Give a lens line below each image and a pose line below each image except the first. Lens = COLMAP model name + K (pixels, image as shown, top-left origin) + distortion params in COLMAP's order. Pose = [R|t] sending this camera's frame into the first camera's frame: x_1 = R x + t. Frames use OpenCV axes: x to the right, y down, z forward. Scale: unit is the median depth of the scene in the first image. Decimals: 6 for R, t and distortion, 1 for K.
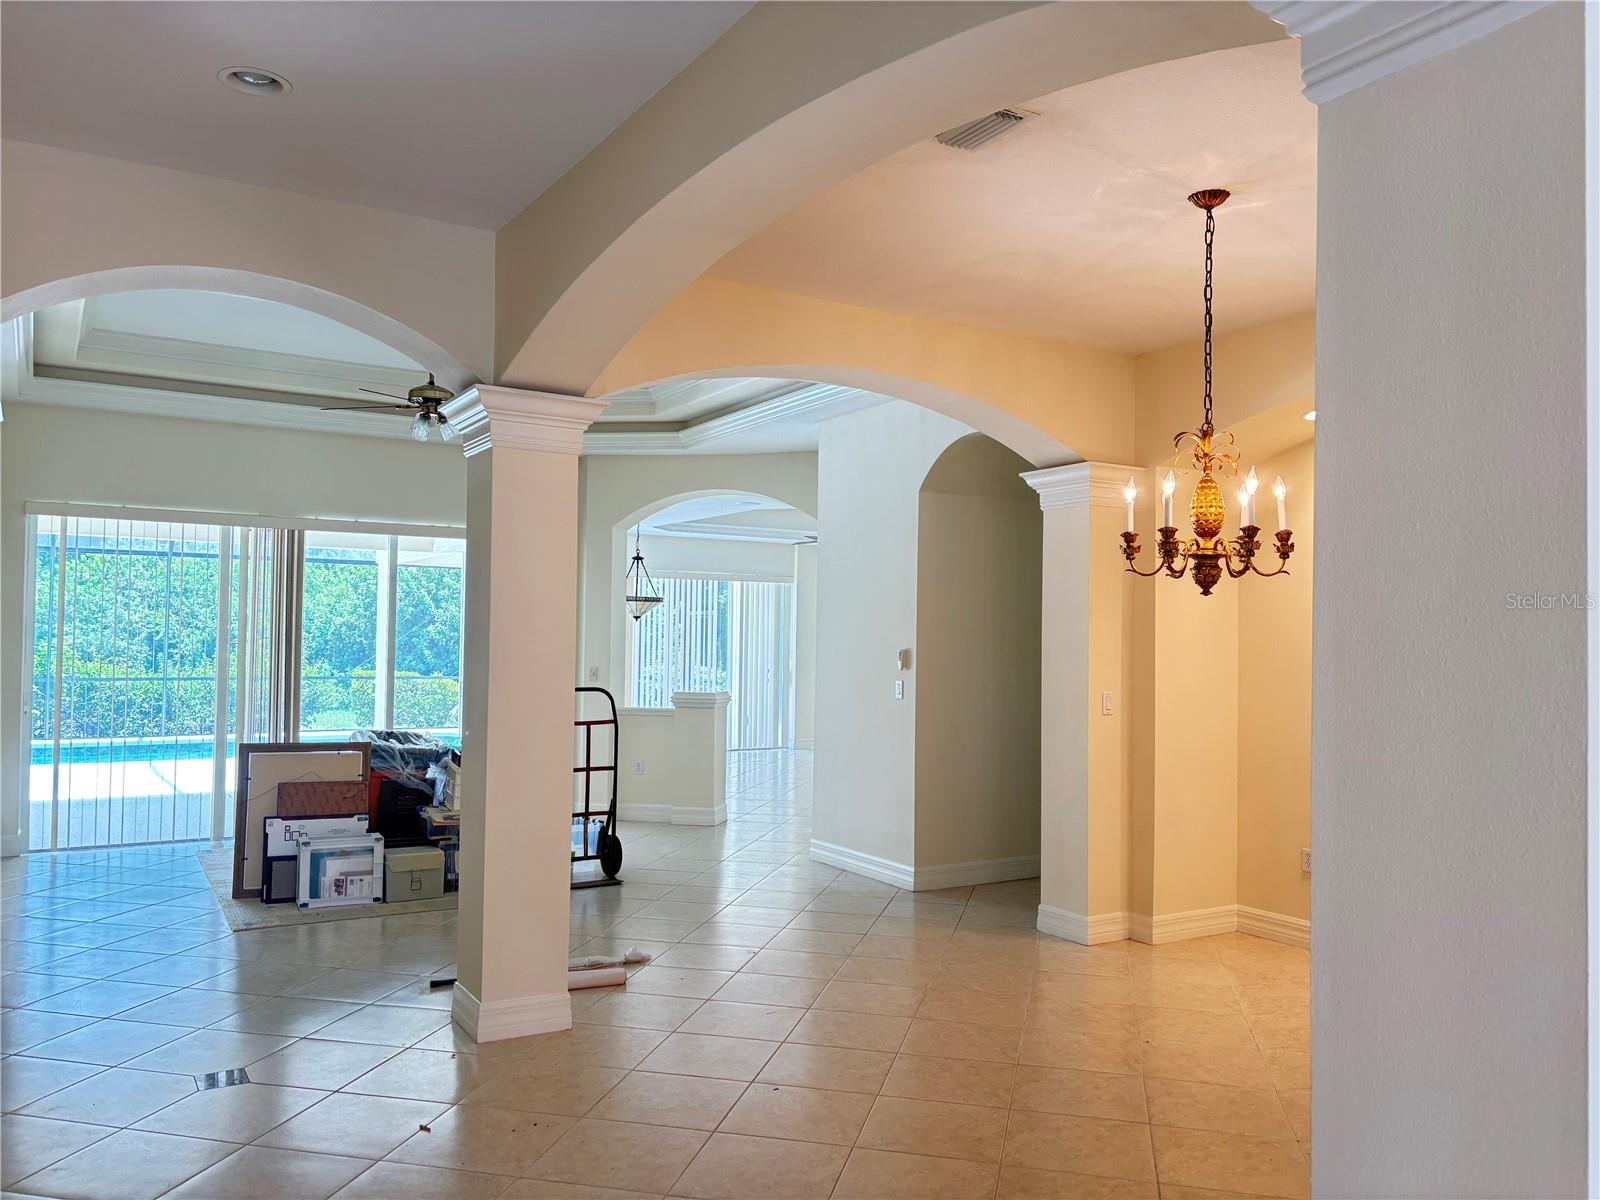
lens RADIAL K [[1205.6, 0, 801.0], [0, 1205.6, 610.7], [0, 0, 1]] dist [0.043238, -0.056170]
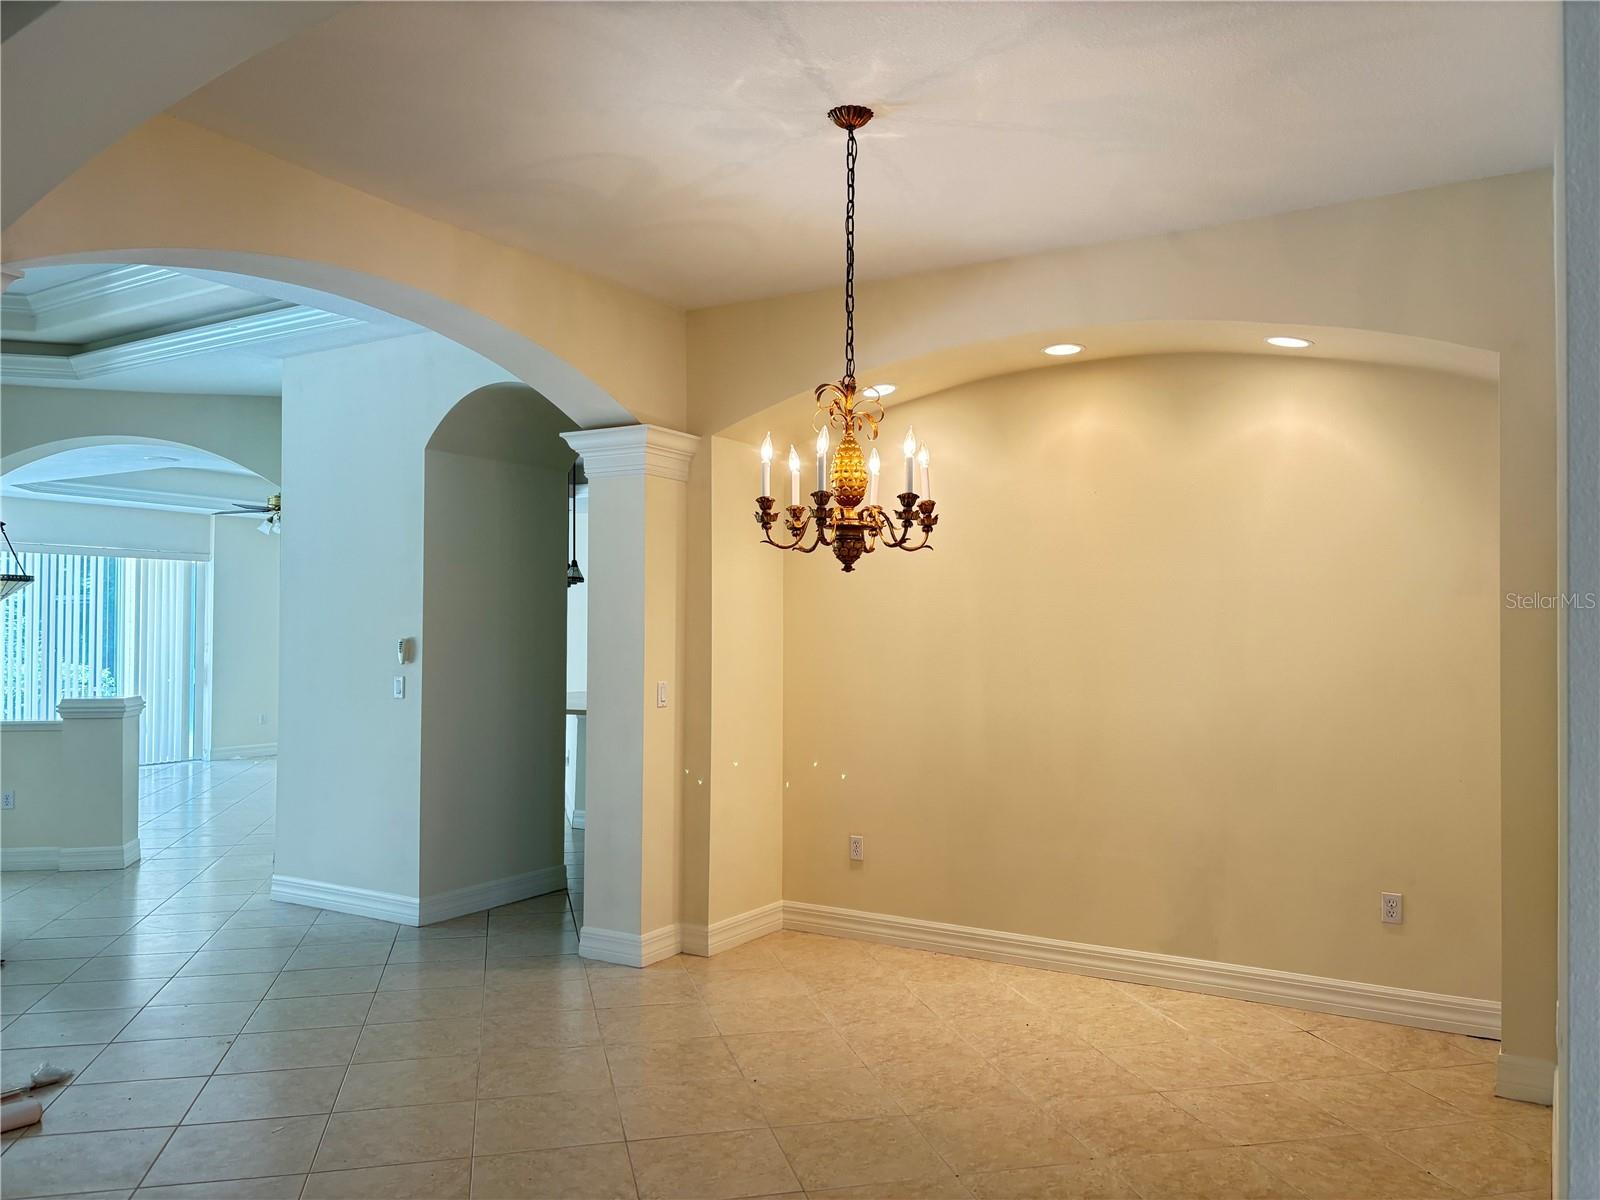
lens RADIAL K [[1205.6, 0, 816.8], [0, 1205.6, 615.2], [0, 0, 1]] dist [0.043238, -0.056170]
pose [[0.886720, -0.004061, 0.462290, -0.054618], [-0.002385, 0.999908, 0.013357, 0.004328], [-0.462301, -0.012947, 0.886628, 0.140312]]
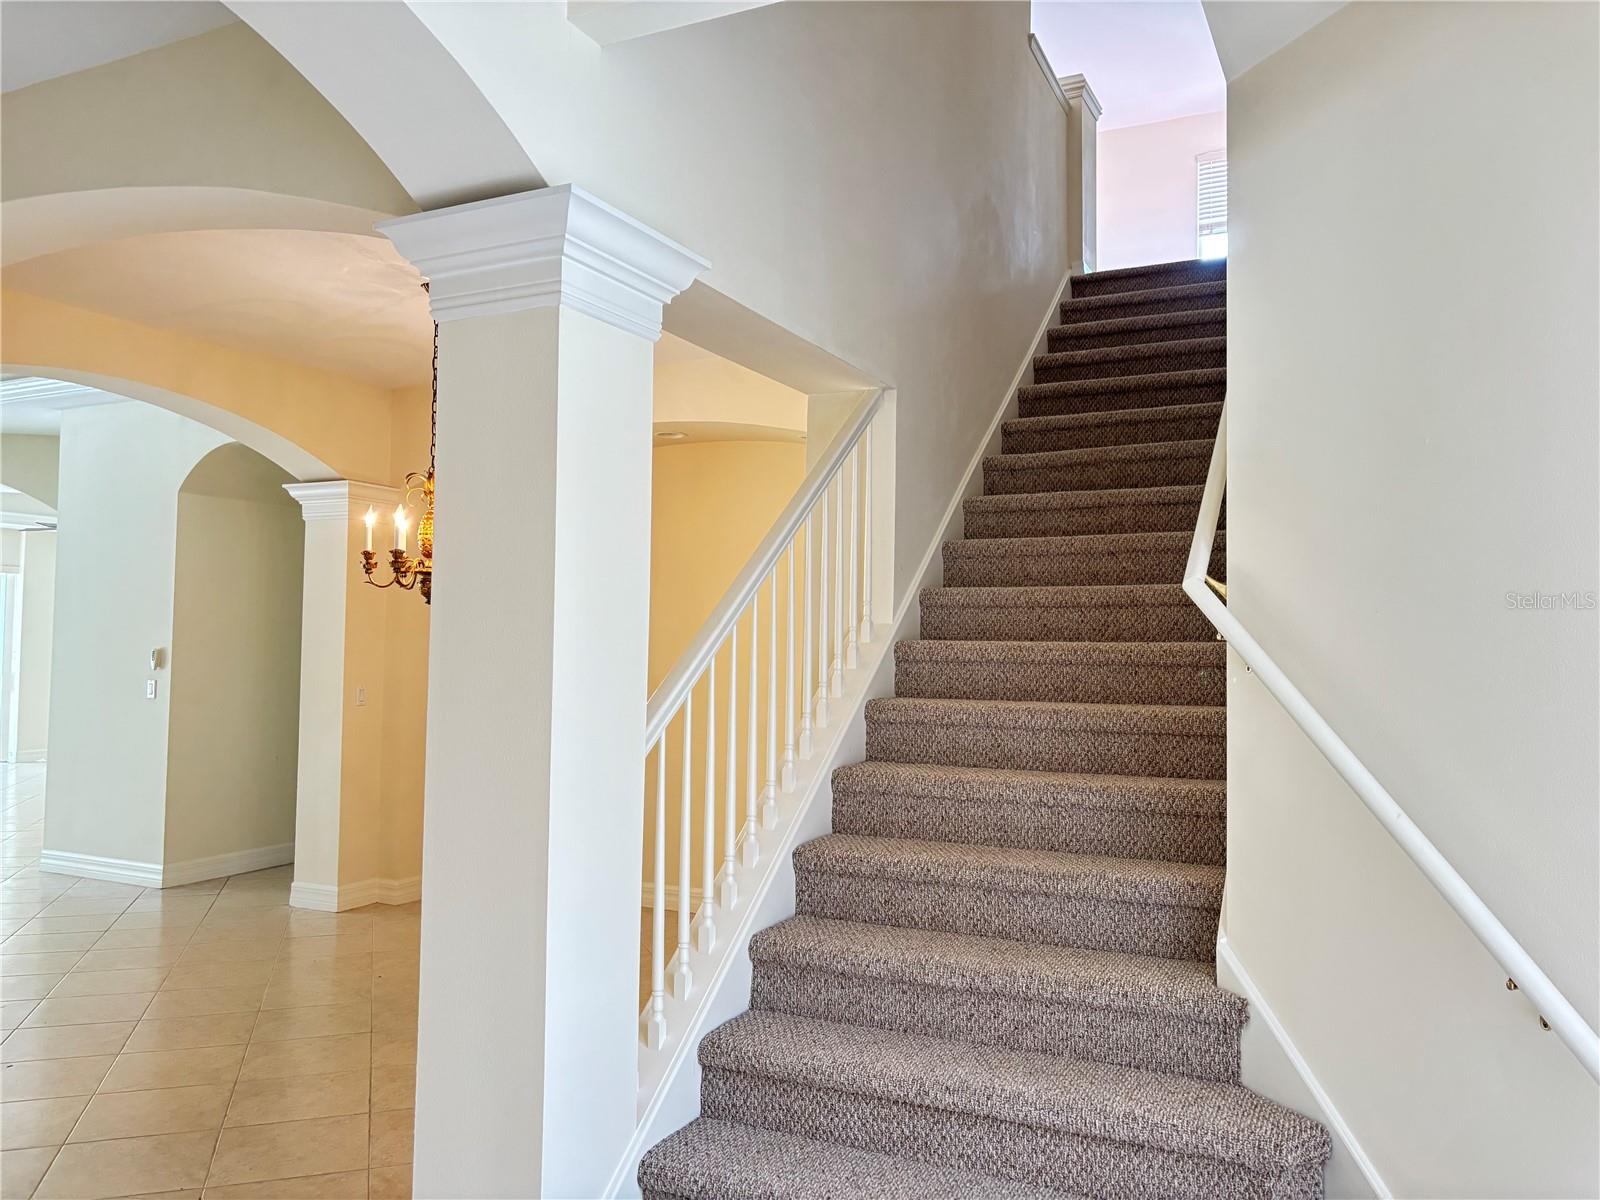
lens RADIAL K [[1205.6, 0, 807.1], [0, 1205.6, 597.3], [0, 0, 1]] dist [0.043238, -0.056170]
pose [[0.839662, 0.019380, 0.542763, -0.010887], [-0.014120, 0.999804, -0.013855, -0.004732], [-0.542925, 0.003969, 0.839772, -0.158966]]
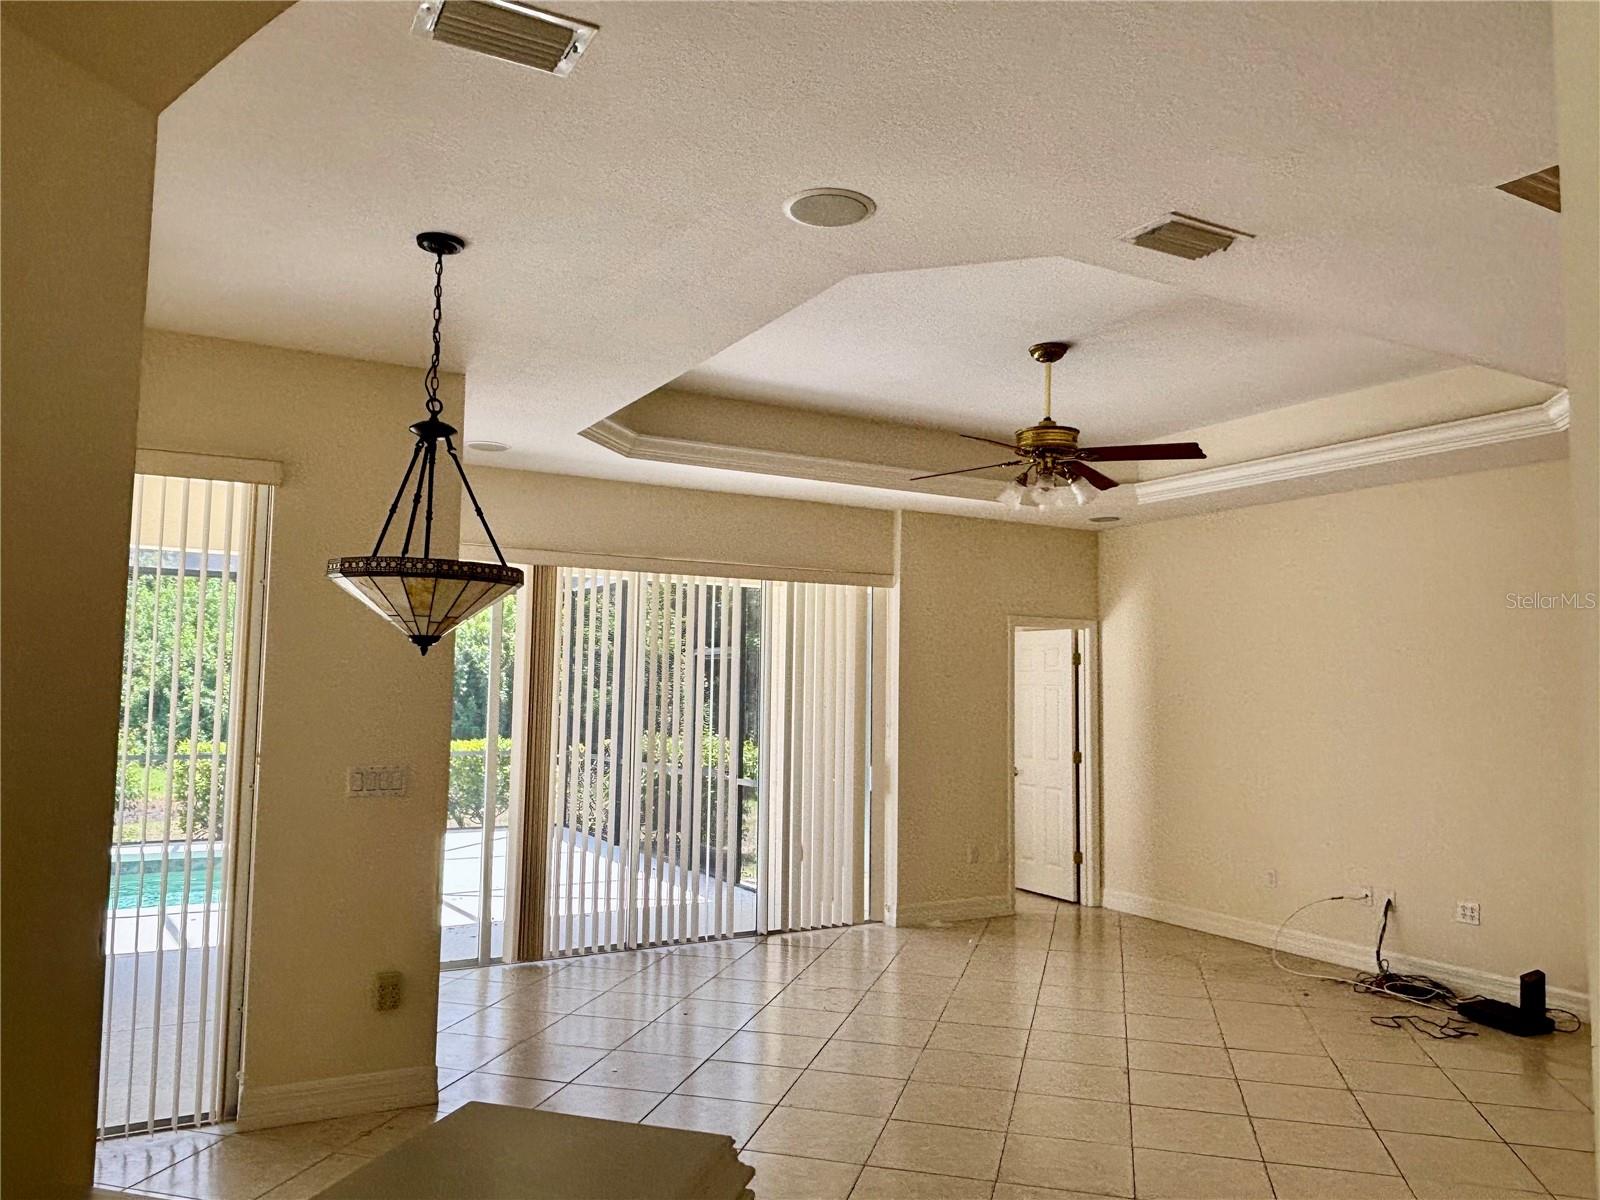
lens RADIAL K [[1132.0, 0, 794.0], [0, 1132.0, 595.8], [0, 0, 1]] dist [0.015897, -0.001649]
pose [[0.999103, -0.000452, -0.042338, -0.068349], [-0.002056, 0.998245, -0.059181, 0.020967], [0.042290, 0.059215, 0.997349, 1.299628]]
